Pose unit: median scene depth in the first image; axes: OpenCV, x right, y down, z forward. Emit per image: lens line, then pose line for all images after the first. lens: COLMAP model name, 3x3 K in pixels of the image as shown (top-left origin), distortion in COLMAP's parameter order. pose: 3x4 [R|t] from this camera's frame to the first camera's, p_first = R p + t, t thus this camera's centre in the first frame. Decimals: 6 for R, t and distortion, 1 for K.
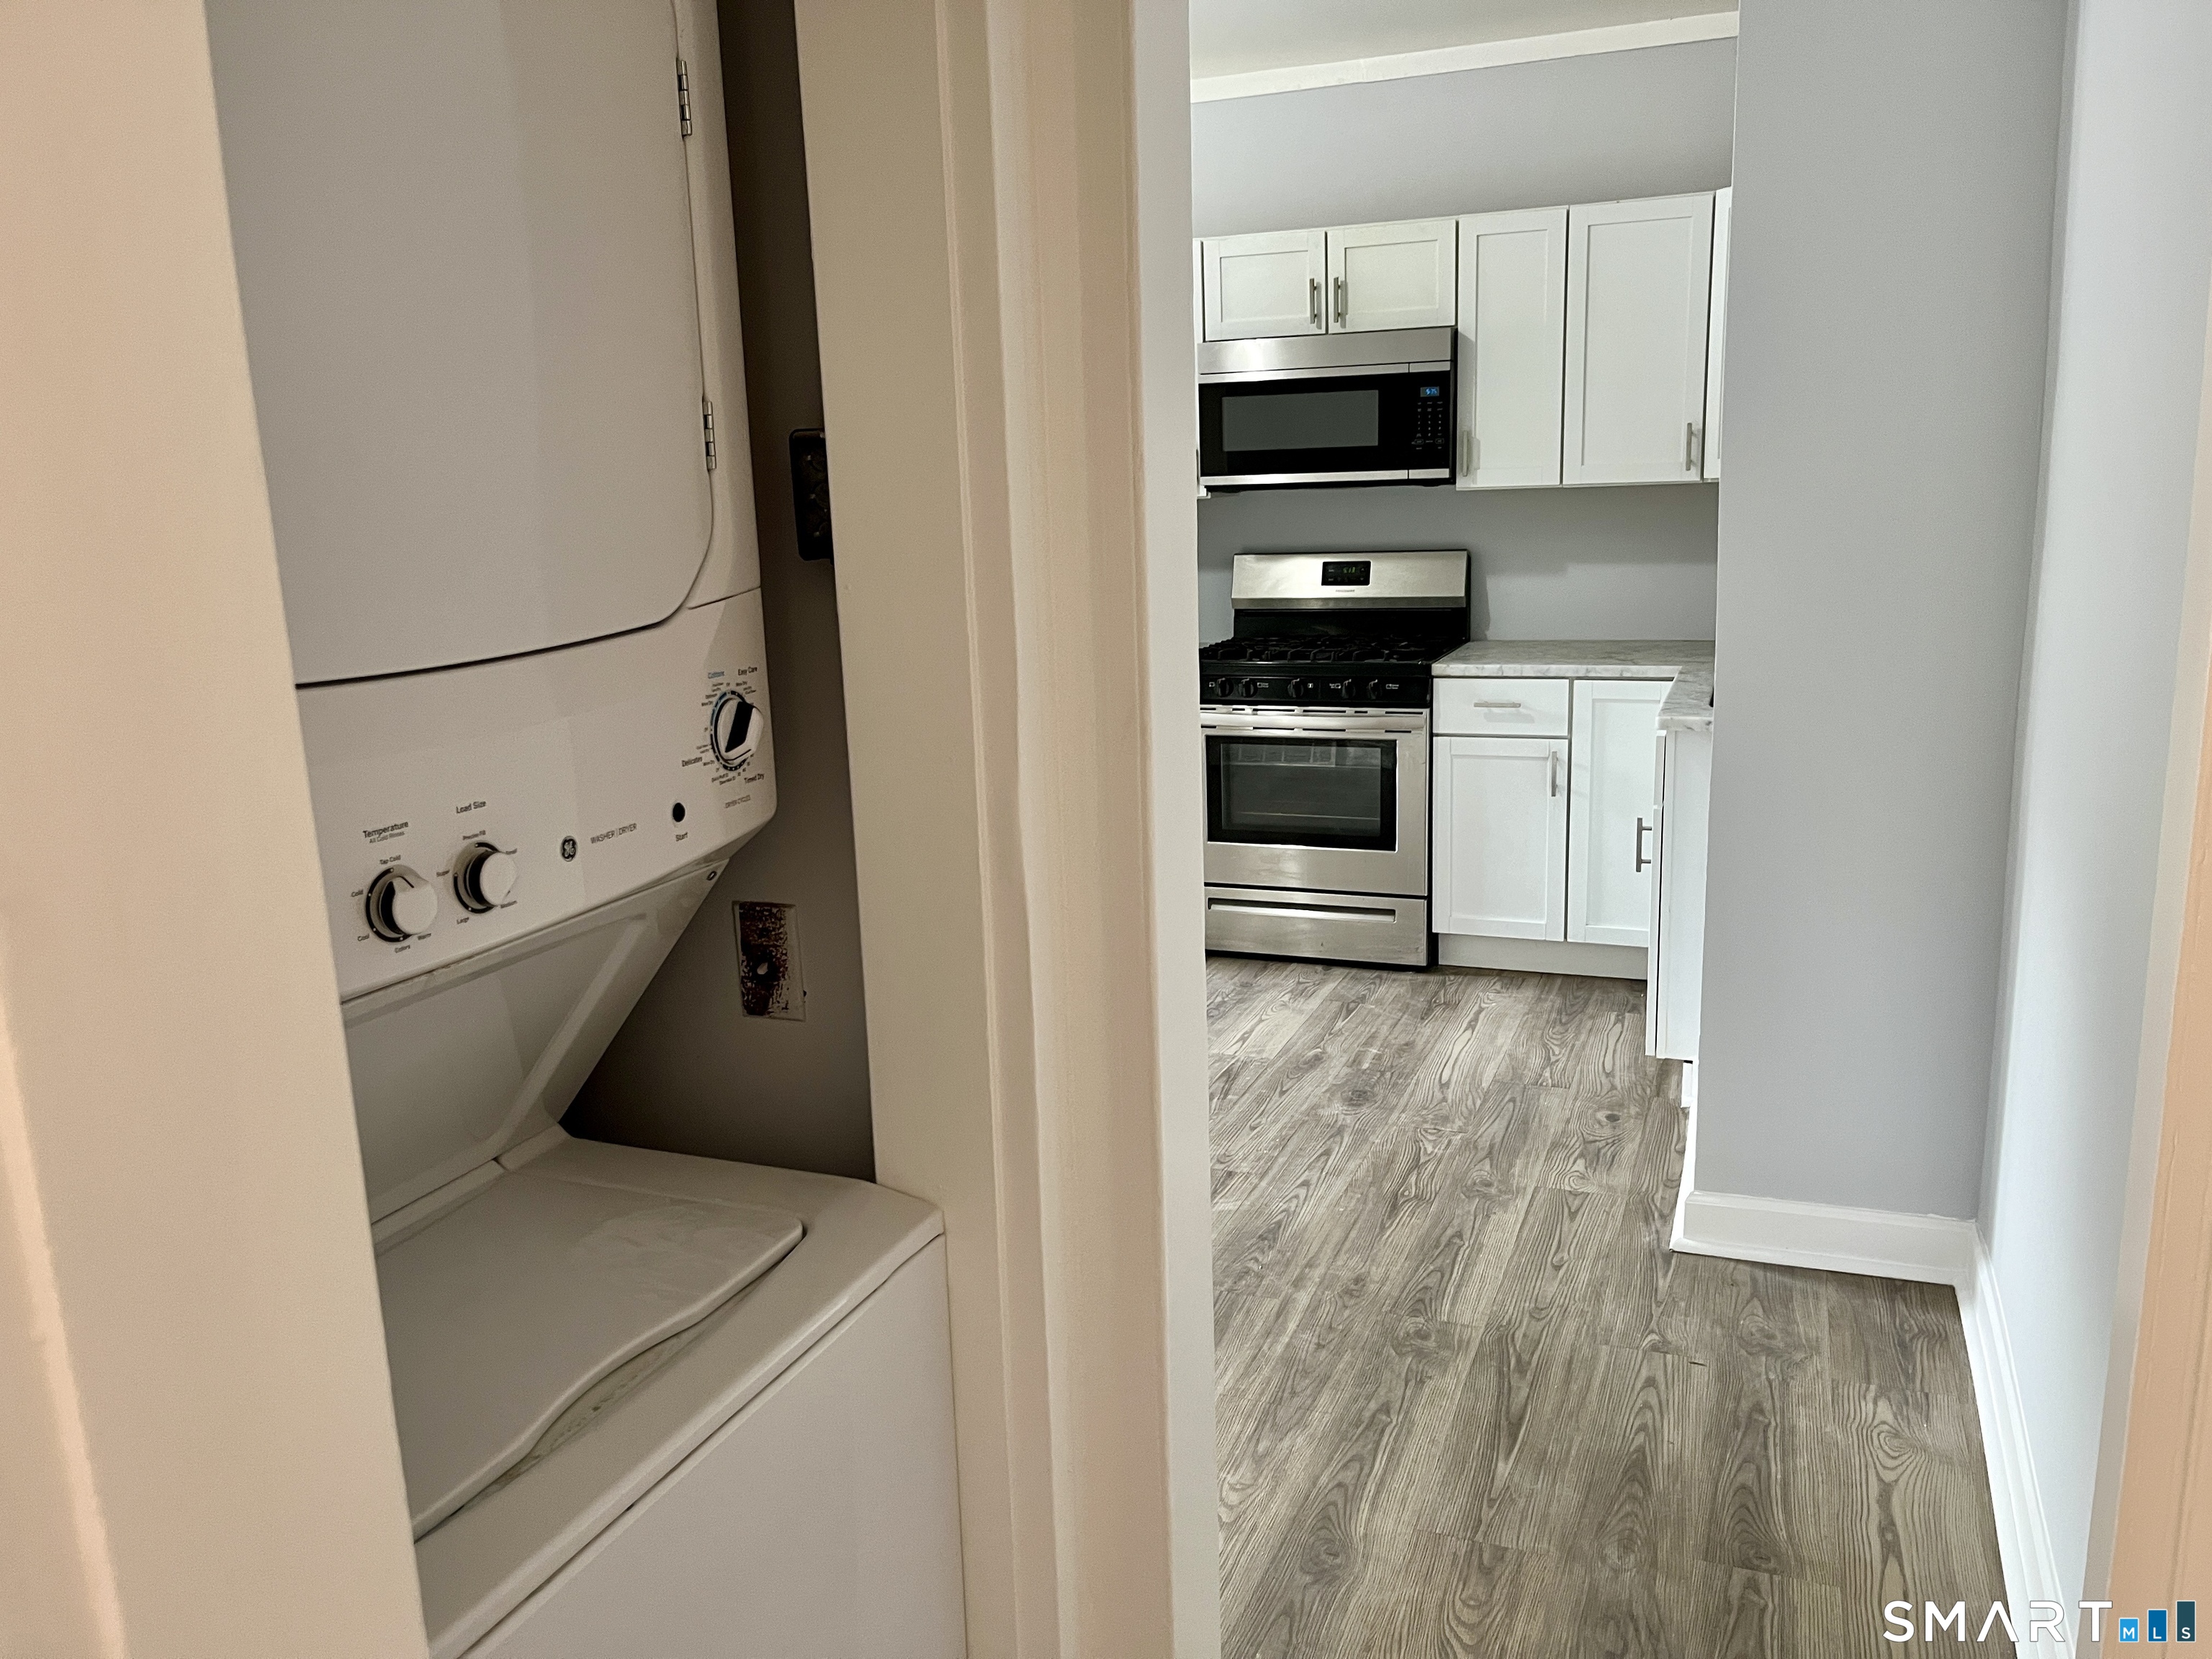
lens RADIAL K [[1689.7, 0, 1106.0], [0, 1689.7, 829.5], [0, 0, 1]] dist [0.011705, -0.009258]
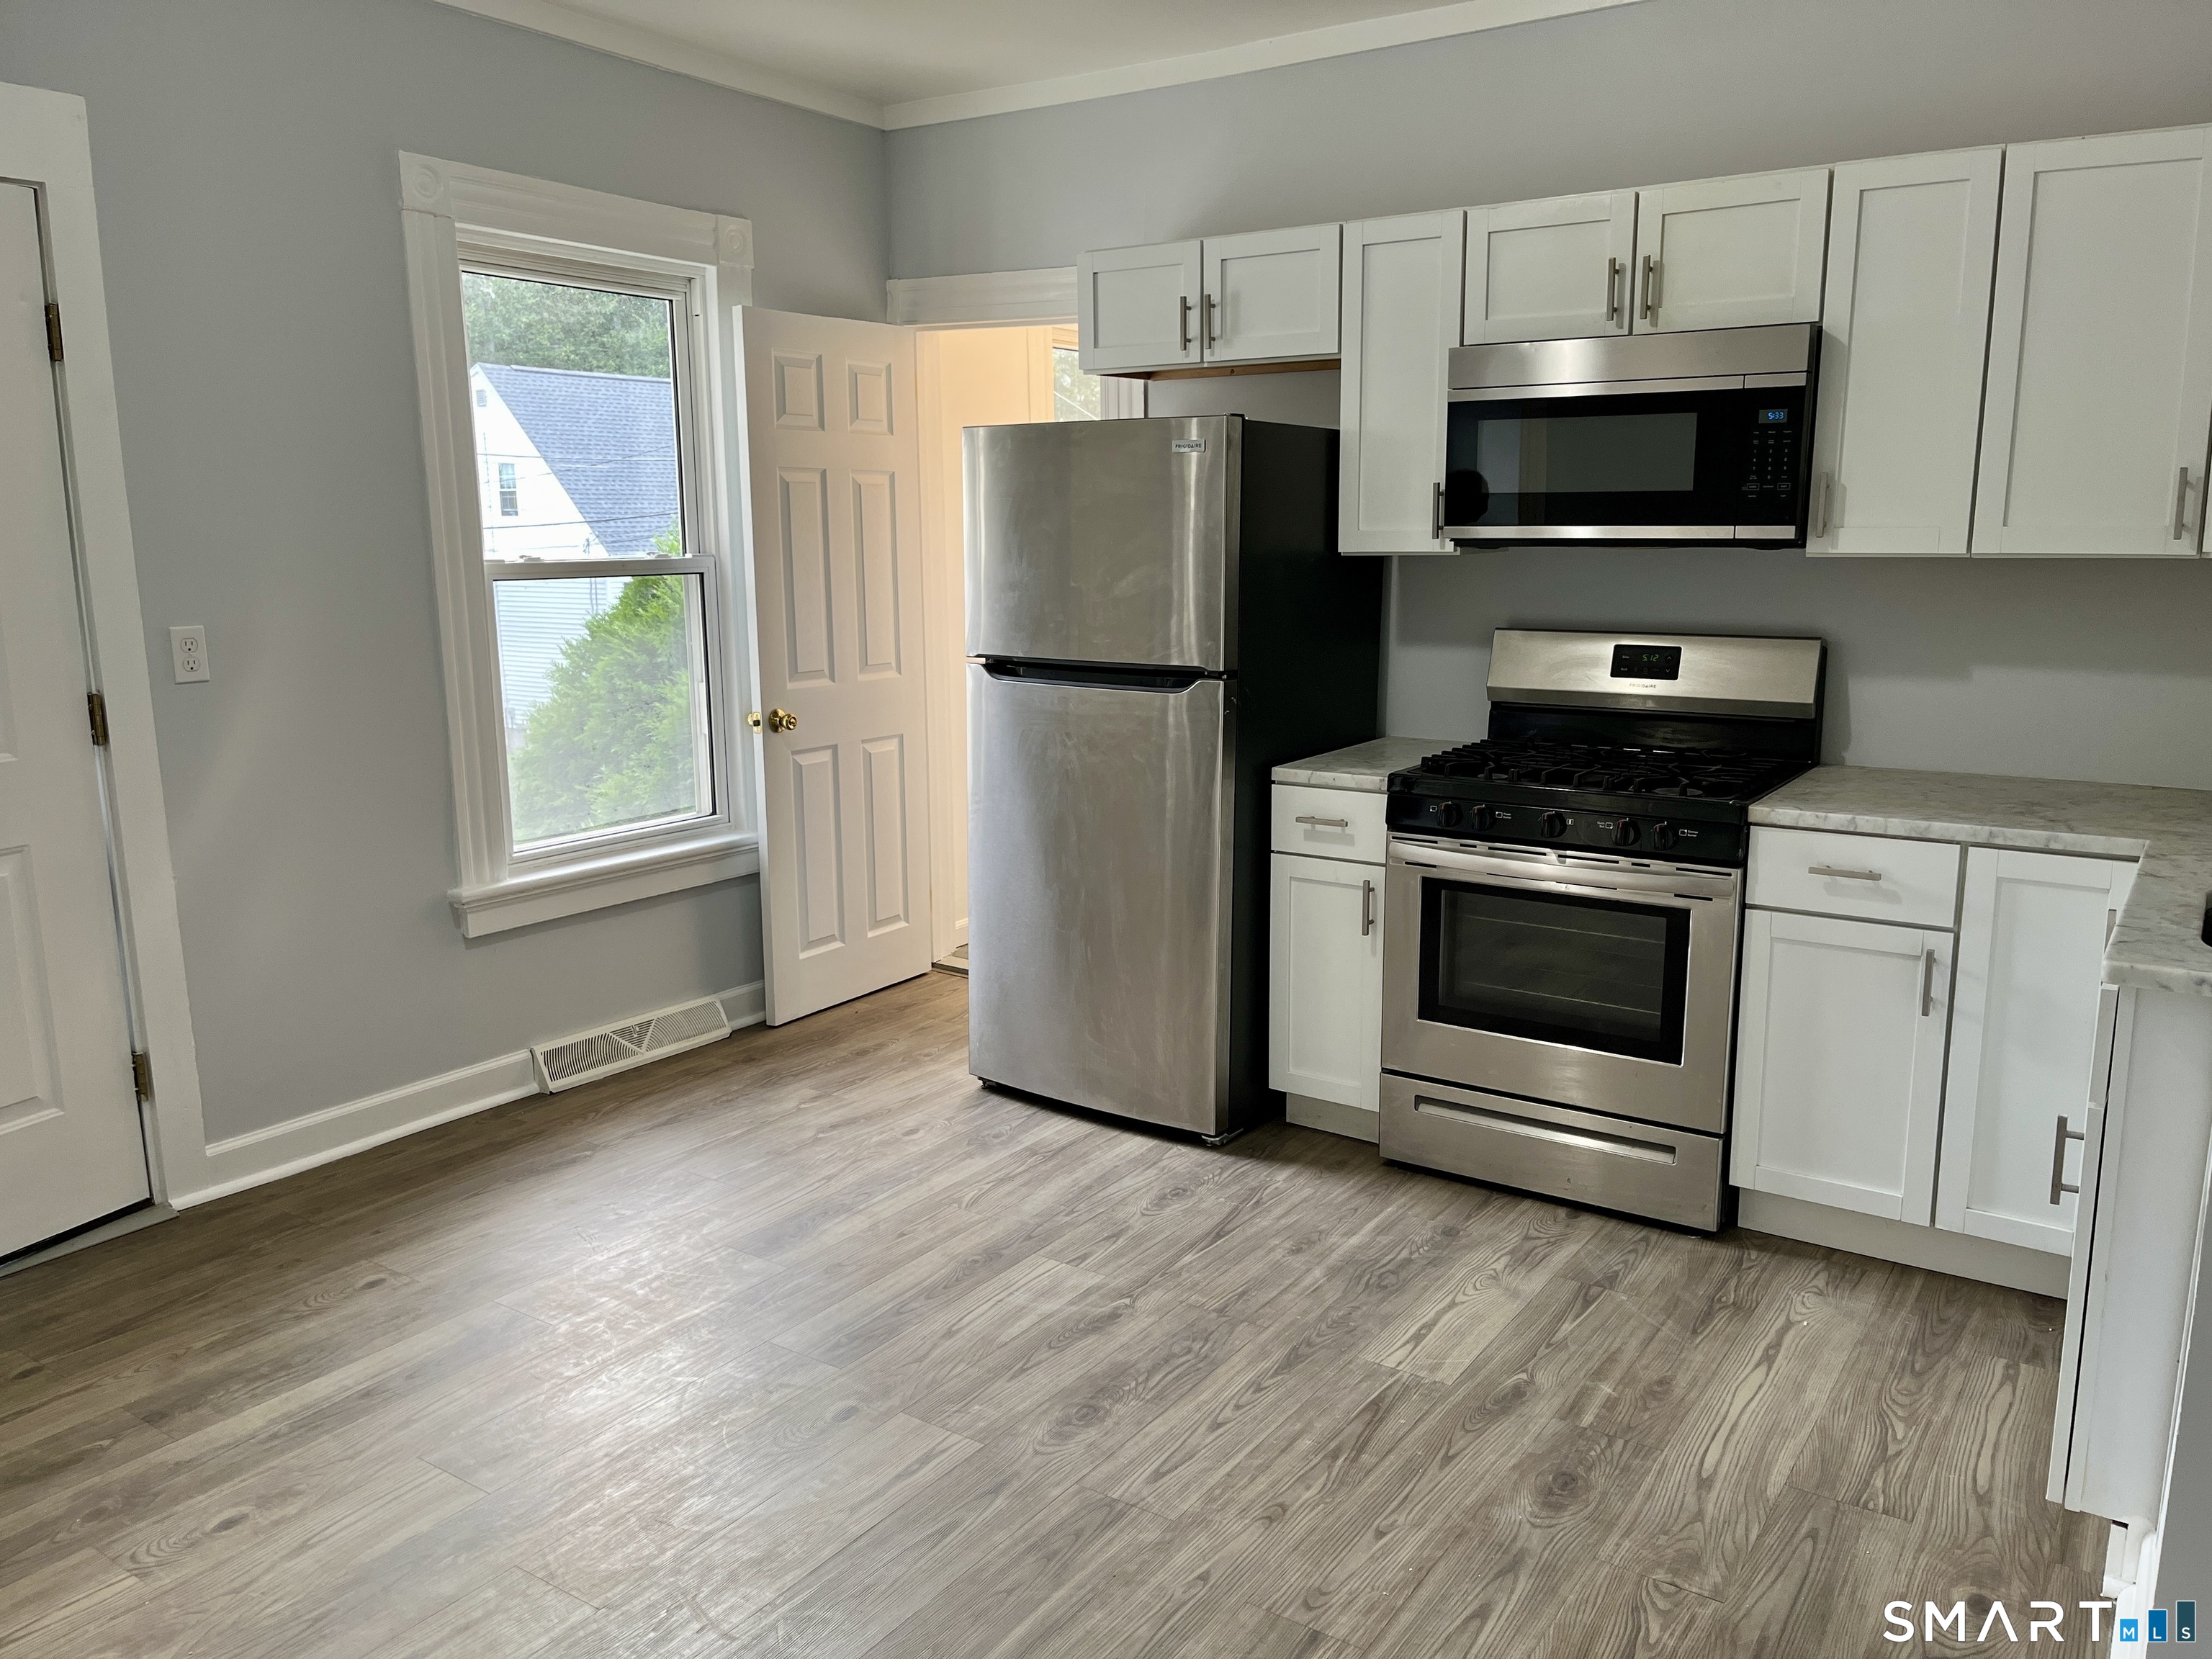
lens RADIAL K [[1689.7, 0, 1106.0], [0, 1689.7, 829.5], [0, 0, 1]] dist [0.011705, -0.009258]
pose [[0.975454, 0.064486, -0.210547, 0.082153], [-0.068048, 0.997635, -0.009705, -0.063468], [0.209423, 0.023794, 0.977536, 0.265844]]
